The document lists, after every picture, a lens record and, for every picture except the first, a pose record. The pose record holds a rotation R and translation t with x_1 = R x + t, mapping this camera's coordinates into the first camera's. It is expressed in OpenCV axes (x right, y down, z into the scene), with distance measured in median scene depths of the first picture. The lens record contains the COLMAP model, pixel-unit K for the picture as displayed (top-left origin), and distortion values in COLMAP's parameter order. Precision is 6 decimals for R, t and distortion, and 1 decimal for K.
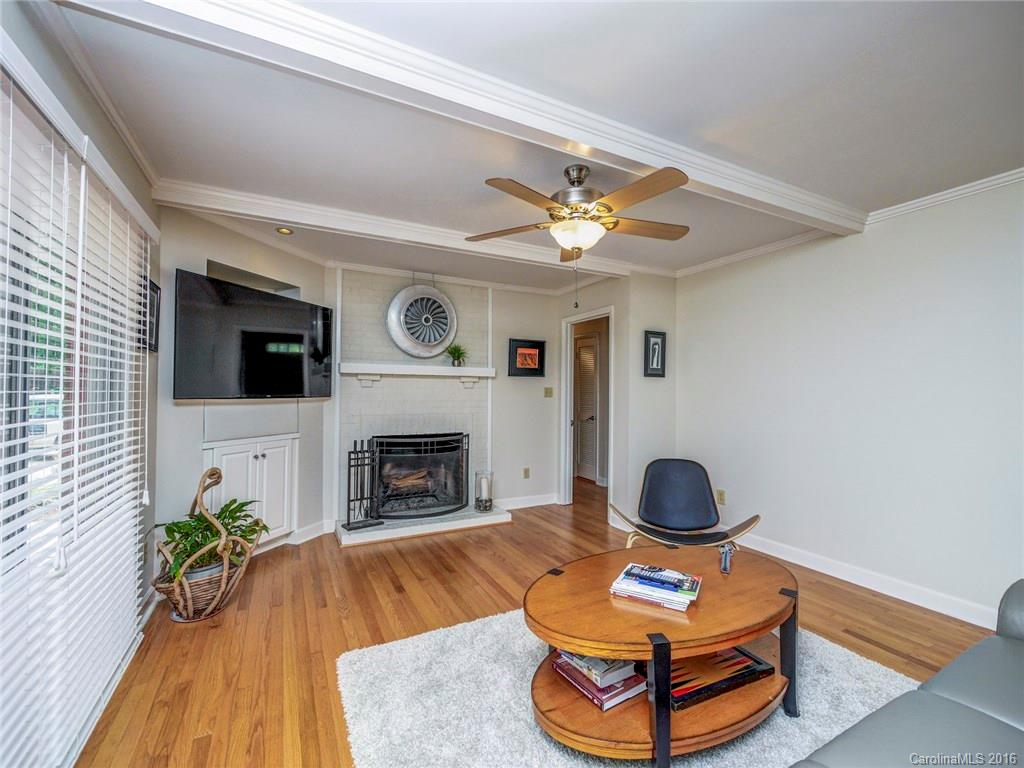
lens RADIAL K [[438.5, 0, 511.3], [0, 438.5, 387.1], [0, 0, 1]] dist [-0.004281, 0.001523]
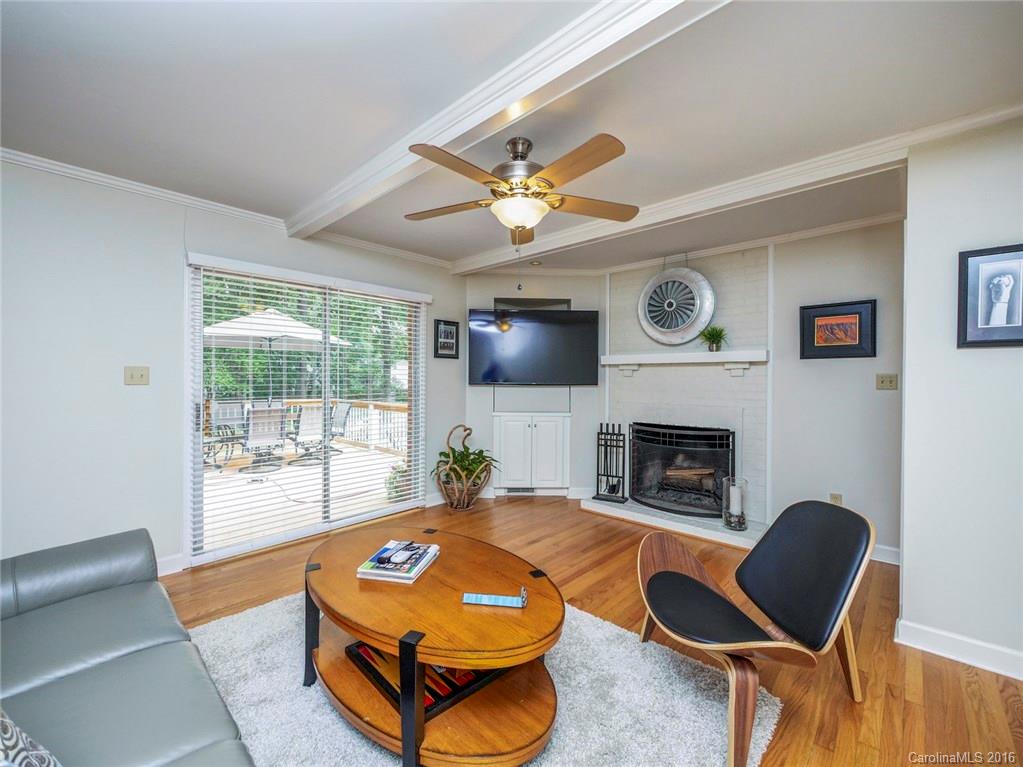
lens RADIAL K [[438.0, 0, 514.7], [0, 438.0, 380.8], [0, 0, 1]] dist [-0.004281, 0.001523]
pose [[0.343324, -0.001058, -0.939216, 0.567611], [0.008983, 0.999957, 0.002157, 0.005717], [0.939174, -0.009178, 0.343319, 0.348308]]
